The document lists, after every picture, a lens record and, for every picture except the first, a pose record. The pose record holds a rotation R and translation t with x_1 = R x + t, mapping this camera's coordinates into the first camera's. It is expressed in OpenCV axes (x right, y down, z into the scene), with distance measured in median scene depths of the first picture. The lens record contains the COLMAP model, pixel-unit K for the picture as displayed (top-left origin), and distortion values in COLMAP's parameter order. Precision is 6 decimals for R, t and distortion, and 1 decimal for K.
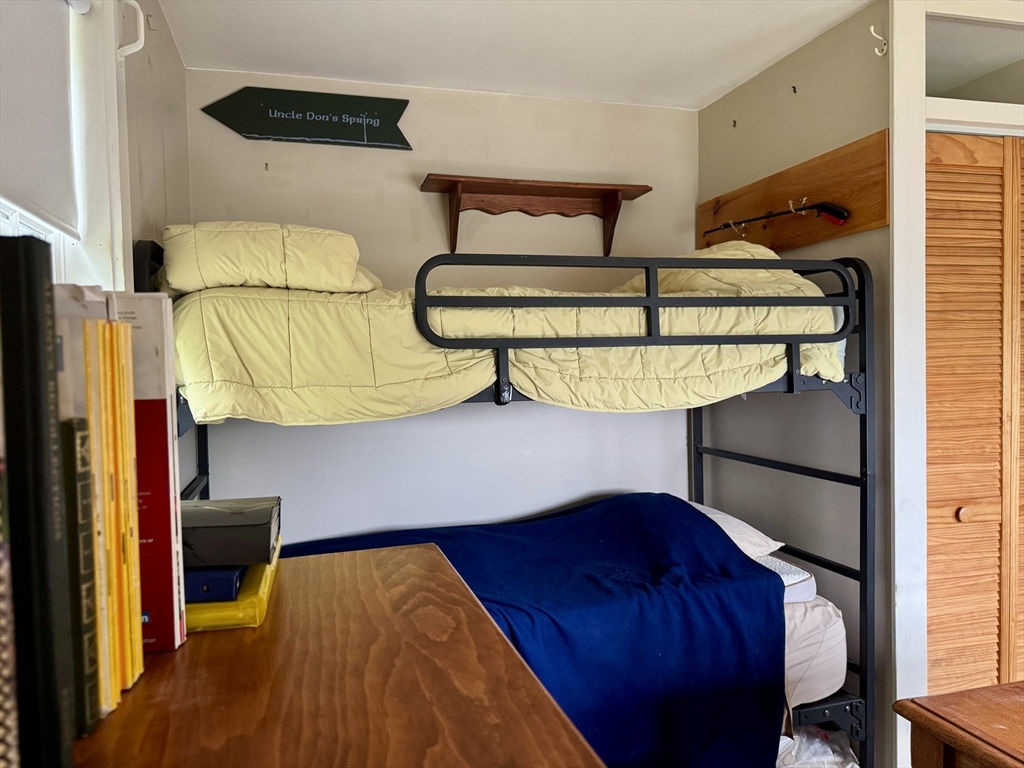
lens RADIAL K [[744.6, 0, 512.0], [0, 744.6, 384.0], [0, 0, 1]] dist [0.002479, 0.001546]
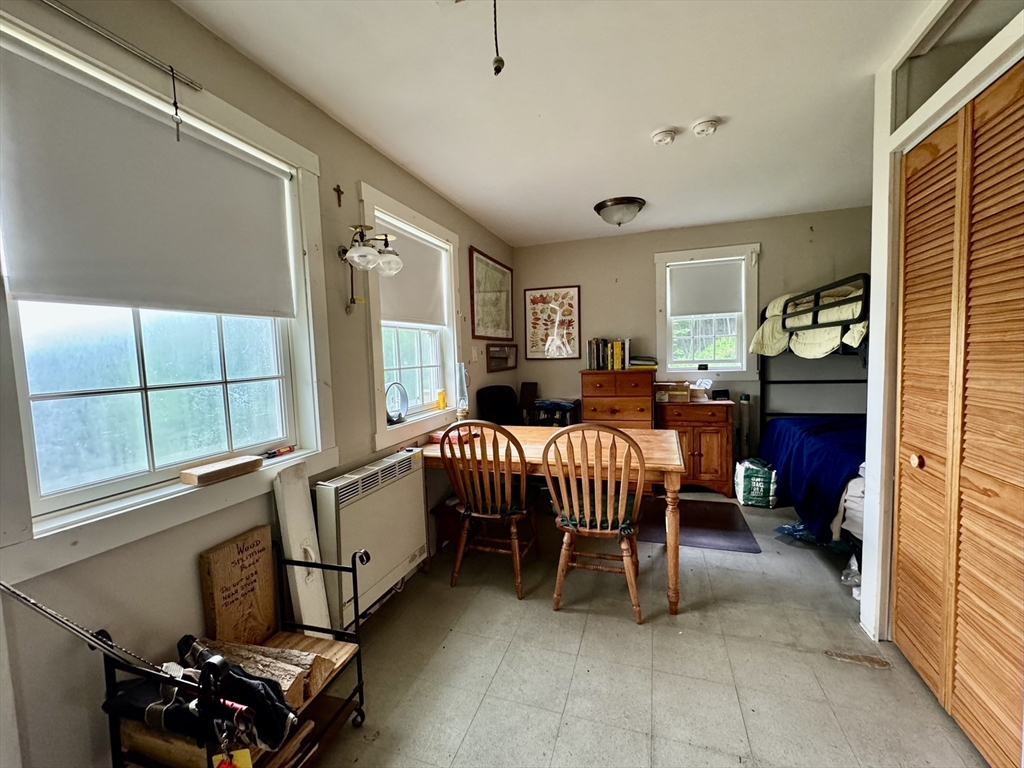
lens RADIAL K [[420.5, 0, 512.0], [0, 420.5, 384.0], [0, 0, 1]] dist [-0.000859, -0.000136]
pose [[-0.556329, 0.099344, -0.825002, 1.694648], [0.018576, 0.994066, 0.107176, -0.037648], [0.830755, 0.044300, -0.554873, 0.924177]]
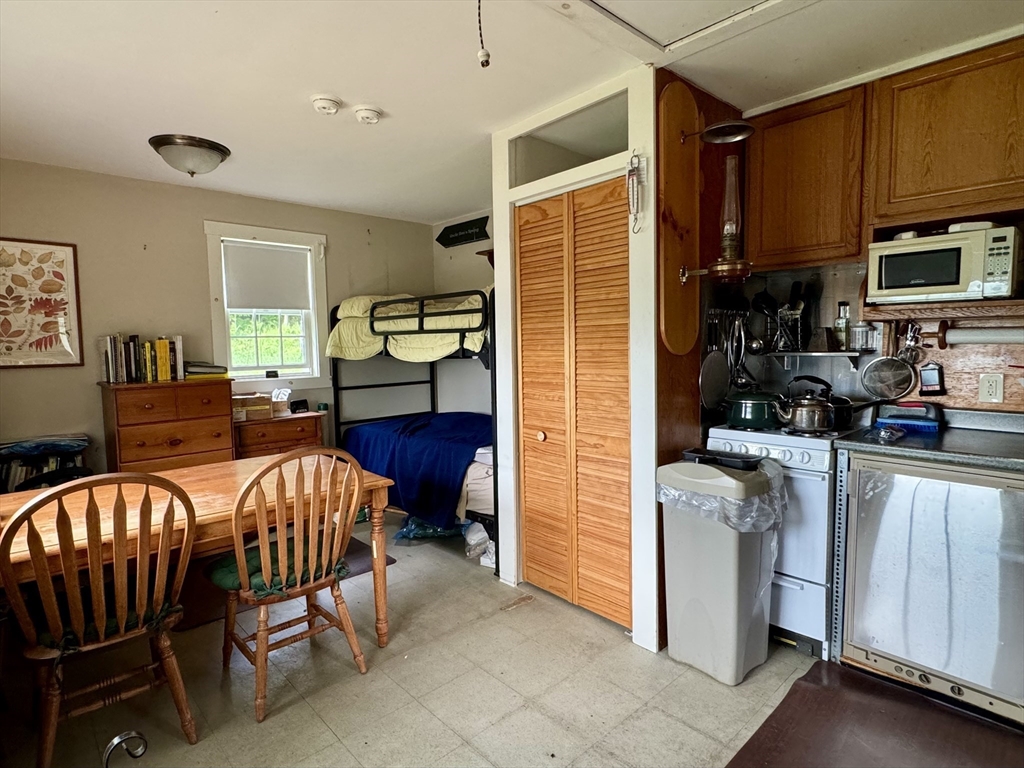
lens RADIAL K [[556.5, 0, 512.0], [0, 556.5, 384.0], [0, 0, 1]] dist [0.001053, 0.000547]
pose [[0.461468, 0.081678, -0.883389, 1.840452], [-0.021618, 0.996492, 0.080843, -0.041319], [0.886893, -0.018209, 0.461616, 0.423663]]
